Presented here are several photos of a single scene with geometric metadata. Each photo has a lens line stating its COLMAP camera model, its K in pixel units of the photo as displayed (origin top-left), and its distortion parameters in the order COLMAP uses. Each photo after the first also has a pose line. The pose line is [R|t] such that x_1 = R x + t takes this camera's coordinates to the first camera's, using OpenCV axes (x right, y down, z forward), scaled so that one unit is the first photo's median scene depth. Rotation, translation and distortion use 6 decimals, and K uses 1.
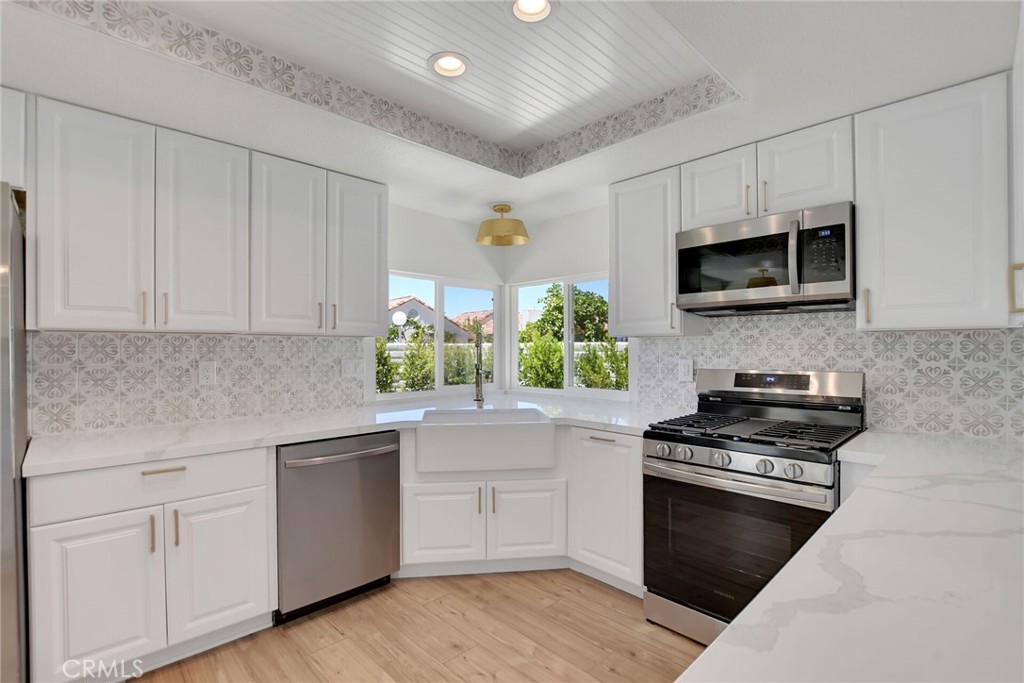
lens RADIAL K [[456.0, 0, 506.4], [0, 456.0, 341.2], [0, 0, 1]] dist [-0.025232, 0.002708]
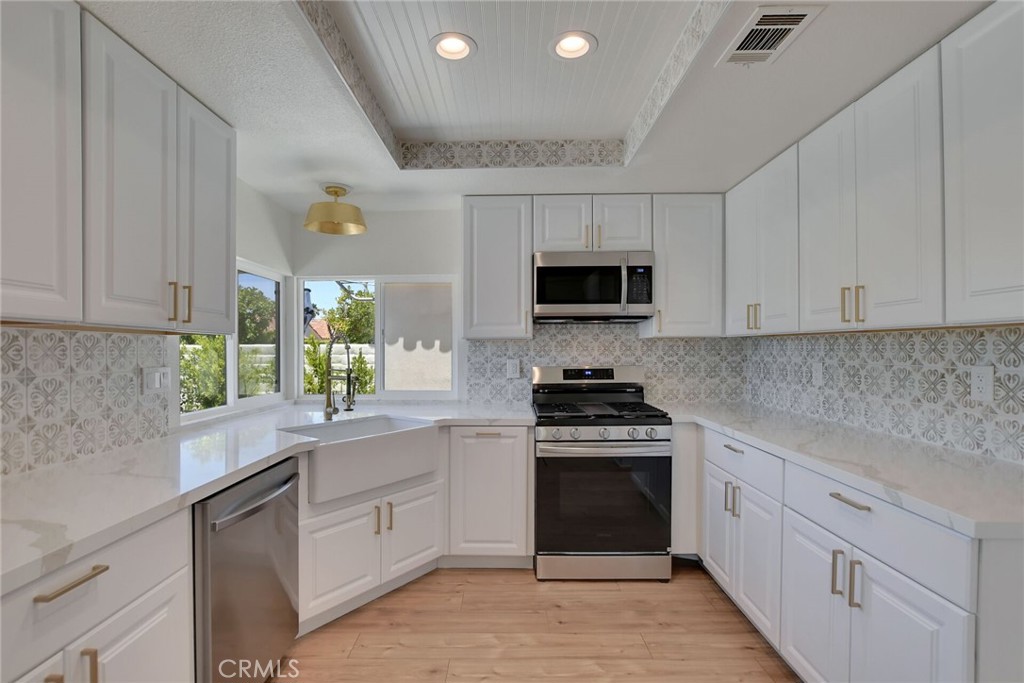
lens RADIAL K [[456.0, 0, 521.8], [0, 456.0, 346.4], [0, 0, 1]] dist [-0.025232, 0.002708]
pose [[0.716304, 0.002297, 0.697785, -0.481187], [-0.005218, 0.999984, 0.002064, 0.004787], [-0.697769, -0.005120, 0.716305, 0.164663]]
